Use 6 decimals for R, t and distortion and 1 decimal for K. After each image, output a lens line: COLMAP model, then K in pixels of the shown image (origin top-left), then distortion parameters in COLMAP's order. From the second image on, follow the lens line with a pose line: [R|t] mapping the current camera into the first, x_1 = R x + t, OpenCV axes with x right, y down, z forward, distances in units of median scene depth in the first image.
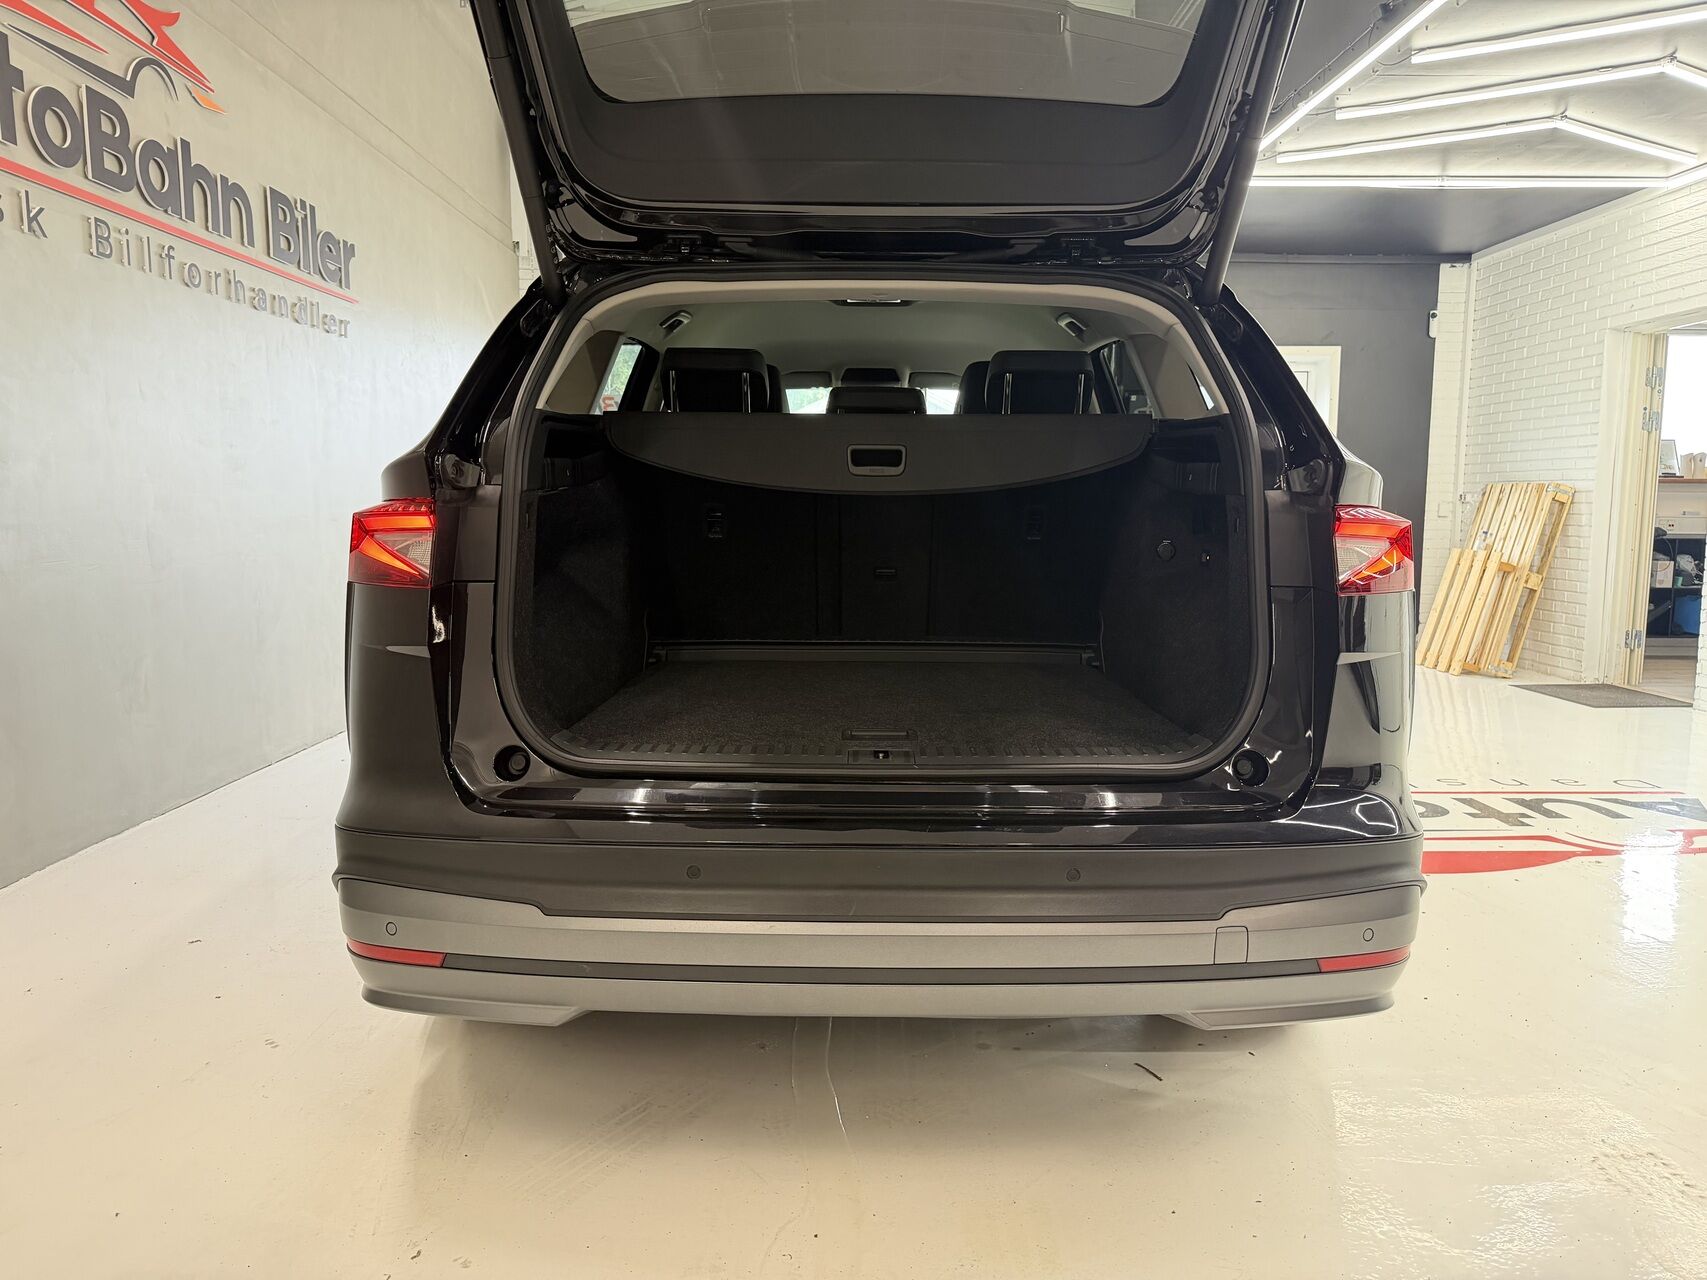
lens RADIAL K [[1205.8, 0, 853.5], [0, 1205.8, 640.0], [0, 0, 1]] dist [0.006972, -0.003092]
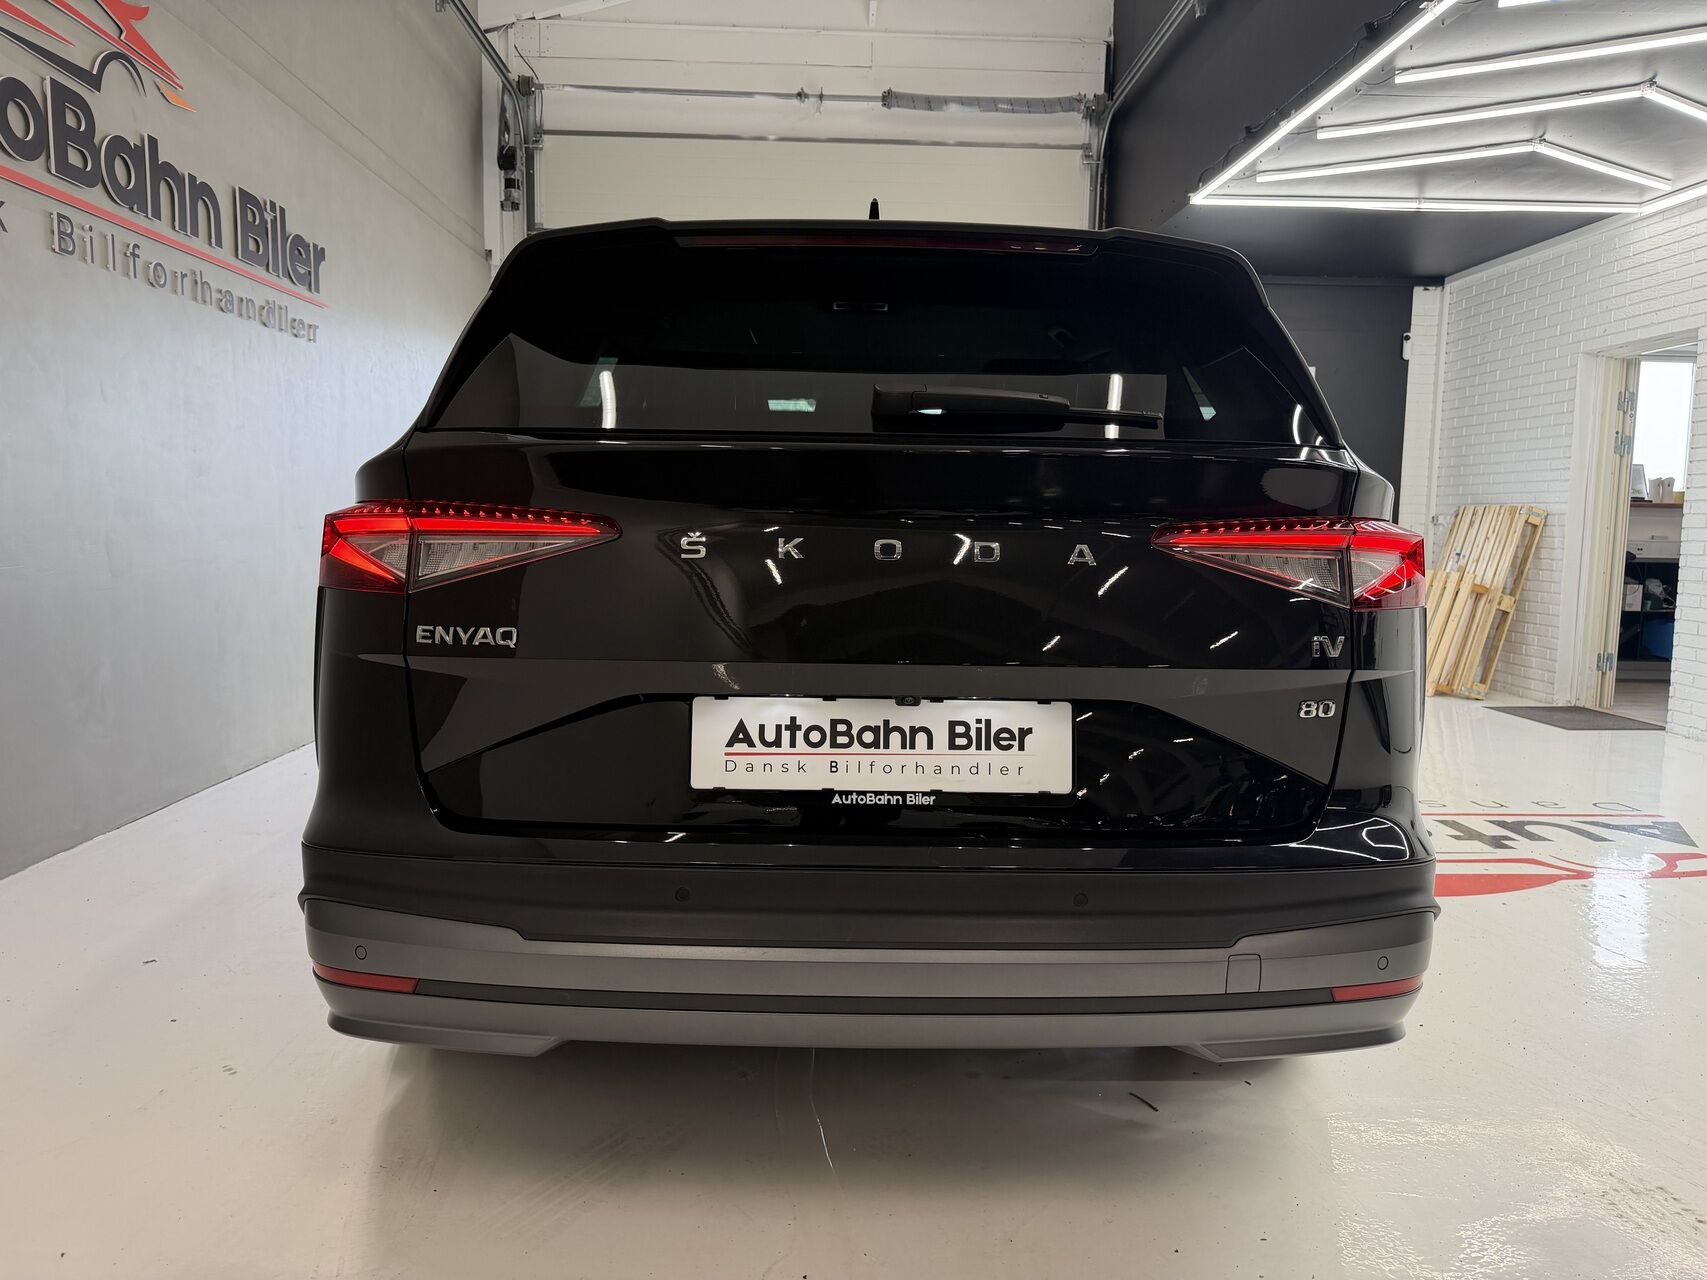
lens RADIAL K [[1213.2, 0, 848.1], [0, 1213.2, 642.5], [0, 0, 1]] dist [0.001450, 0.000295]
pose [[0.999750, 0.009057, 0.020461, -0.007495], [-0.008819, 0.999893, -0.011697, 0.001135], [-0.020564, 0.011513, 0.999722, 0.012586]]
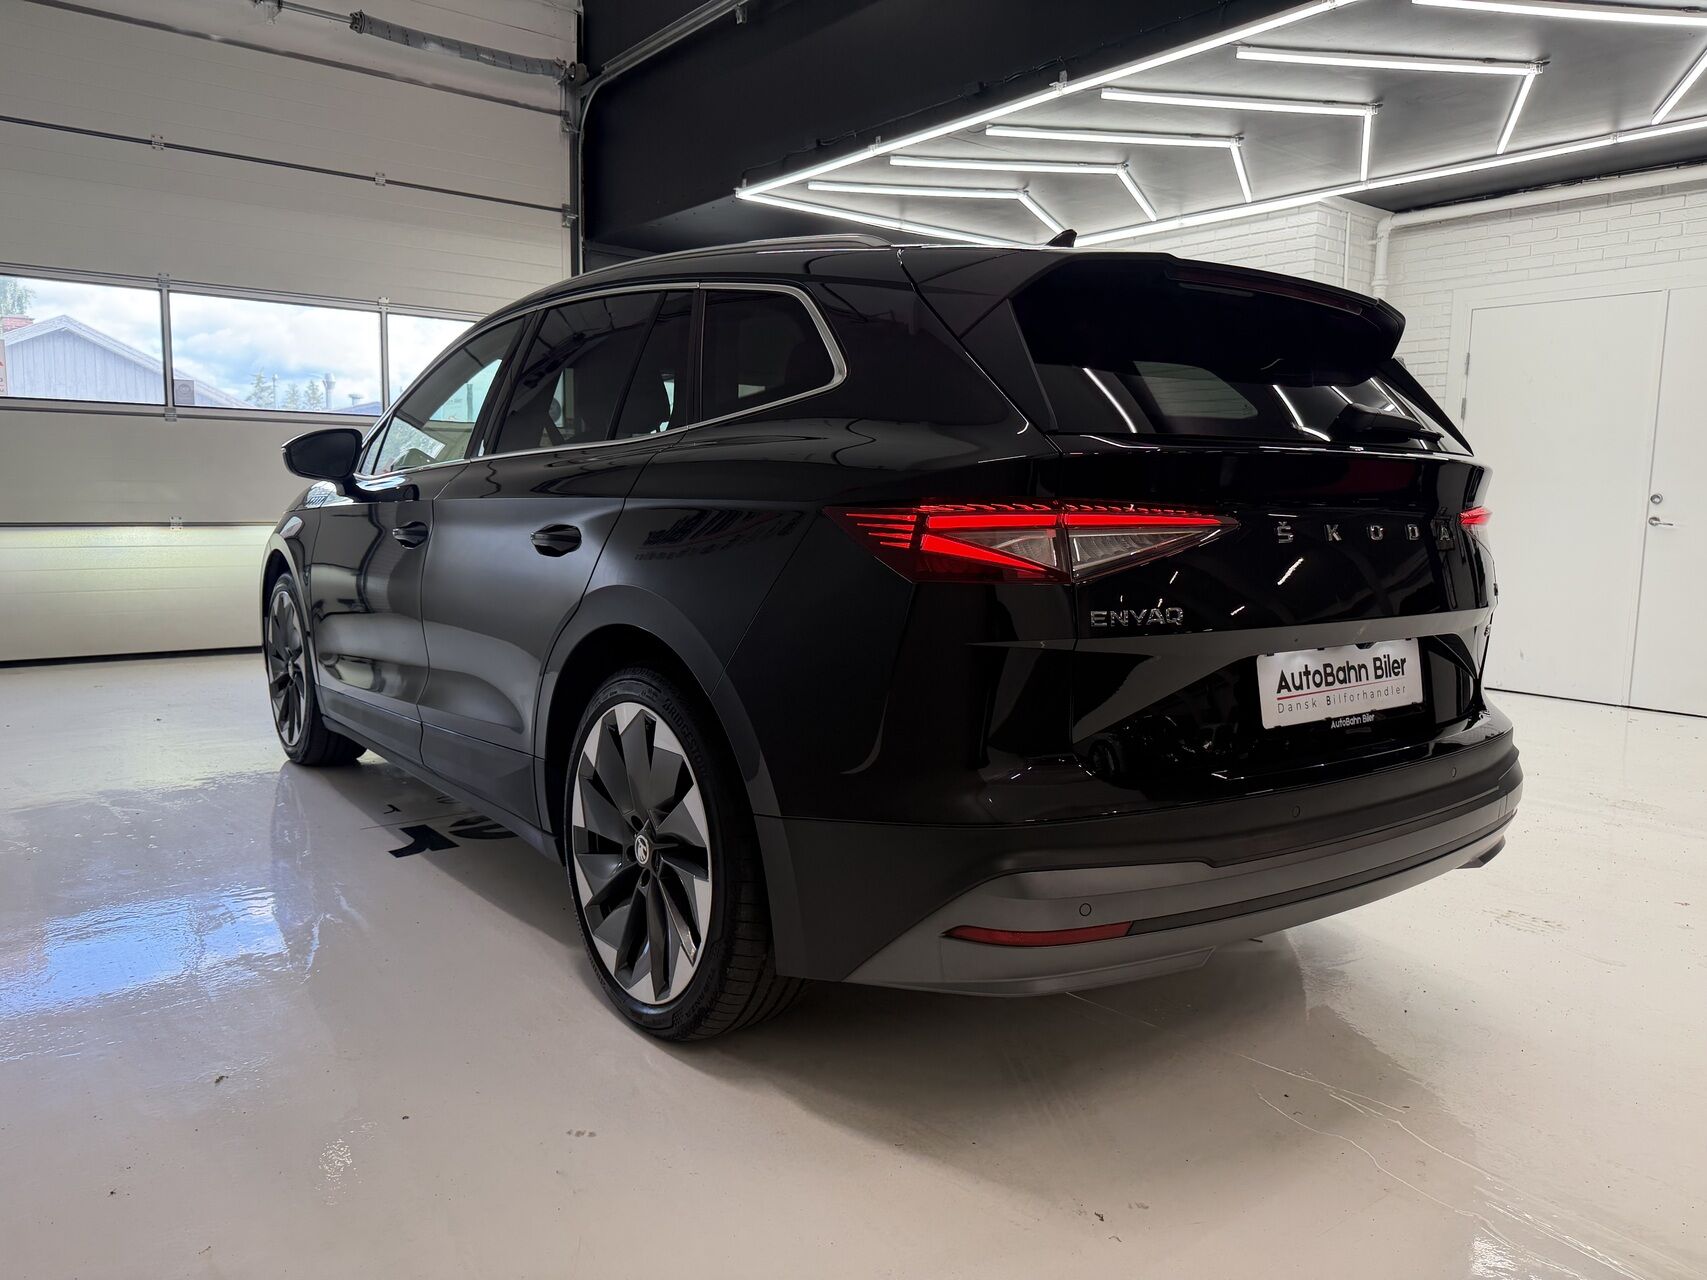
lens RADIAL K [[1205.8, 0, 853.5], [0, 1205.8, 640.0], [0, 0, 1]] dist [0.006972, -0.003092]
pose [[0.800292, -0.065168, 0.596058, -0.516973], [0.055971, 0.997855, 0.033948, -0.019021], [-0.596992, 0.006193, 0.802223, 0.129471]]
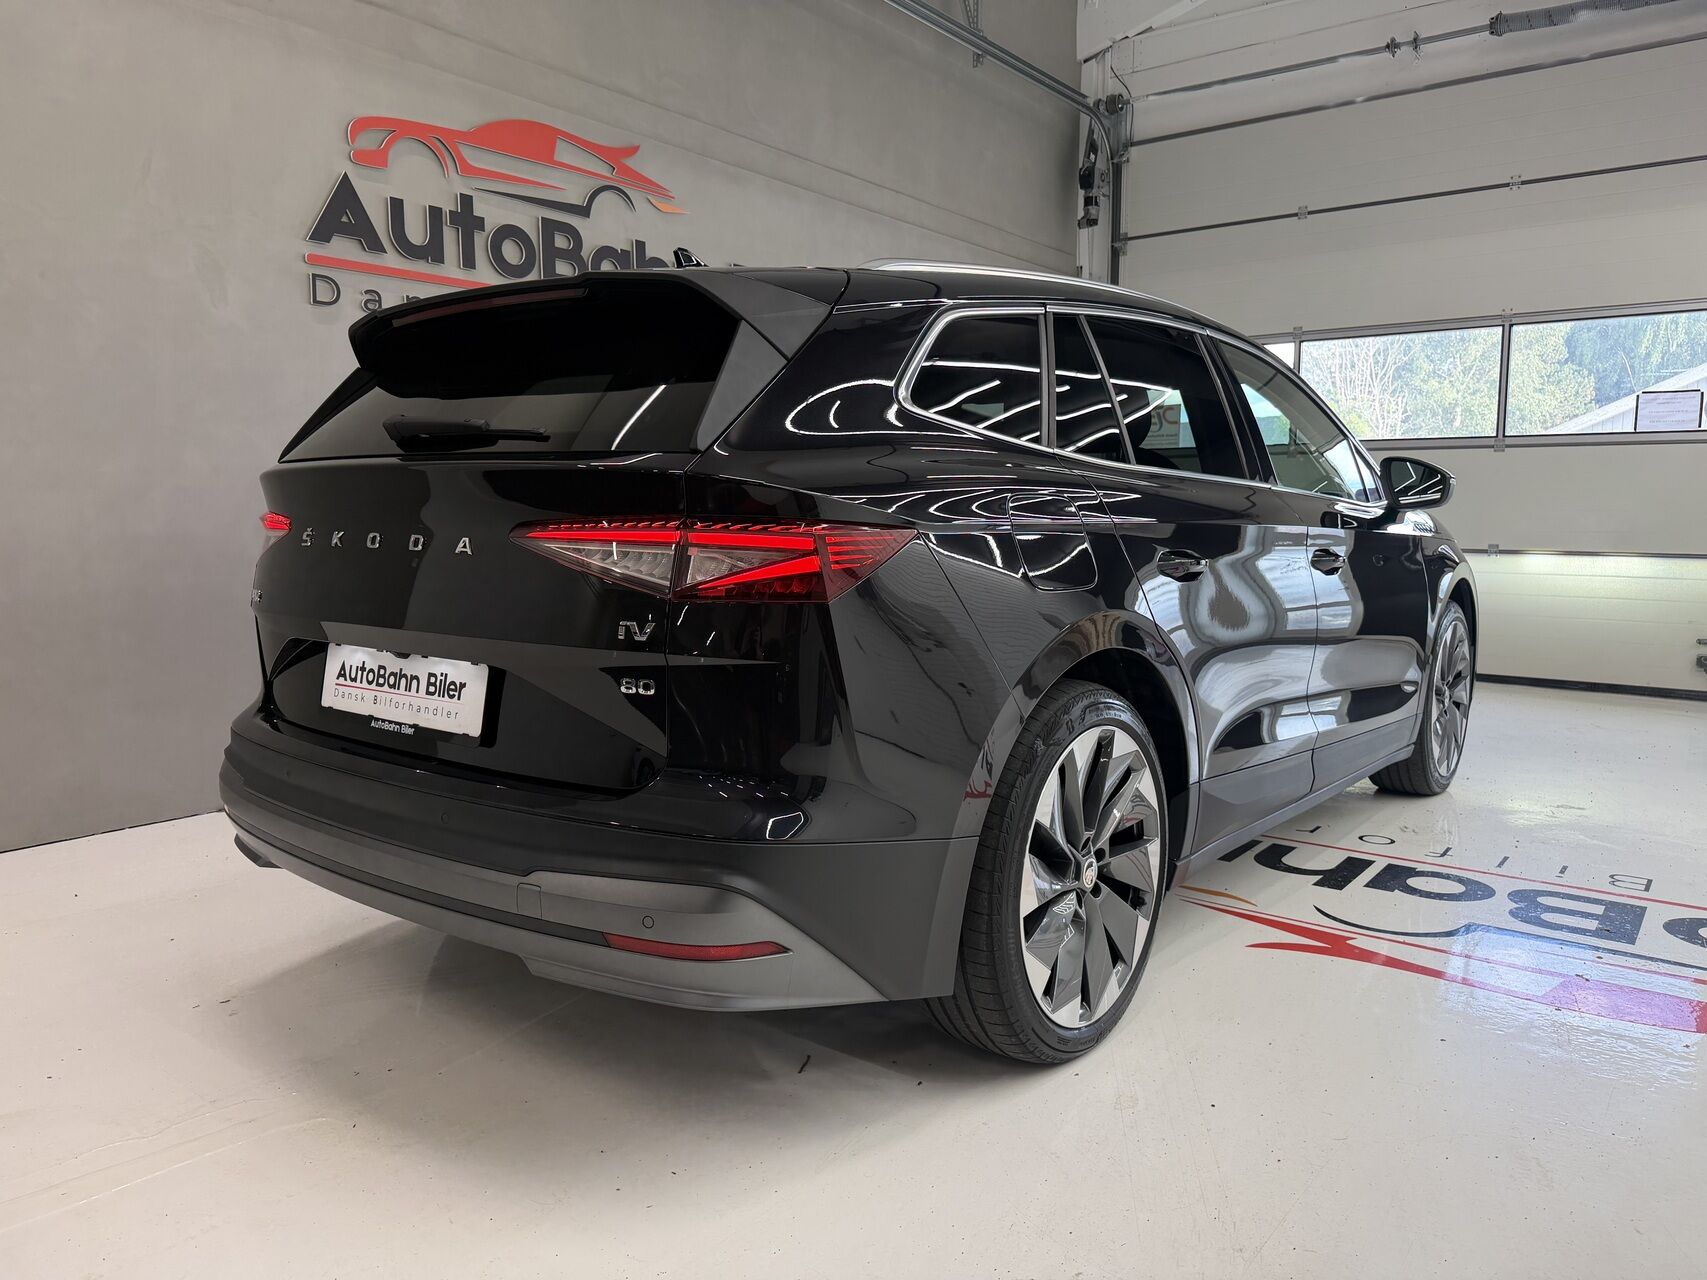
lens RADIAL K [[1205.8, 0, 853.5], [0, 1205.8, 640.0], [0, 0, 1]] dist [0.006972, -0.003092]
pose [[0.788635, 0.065060, -0.611410, 0.545220], [-0.069311, 0.997455, 0.016738, -0.014806], [0.610943, 0.029177, 0.791137, 0.122577]]
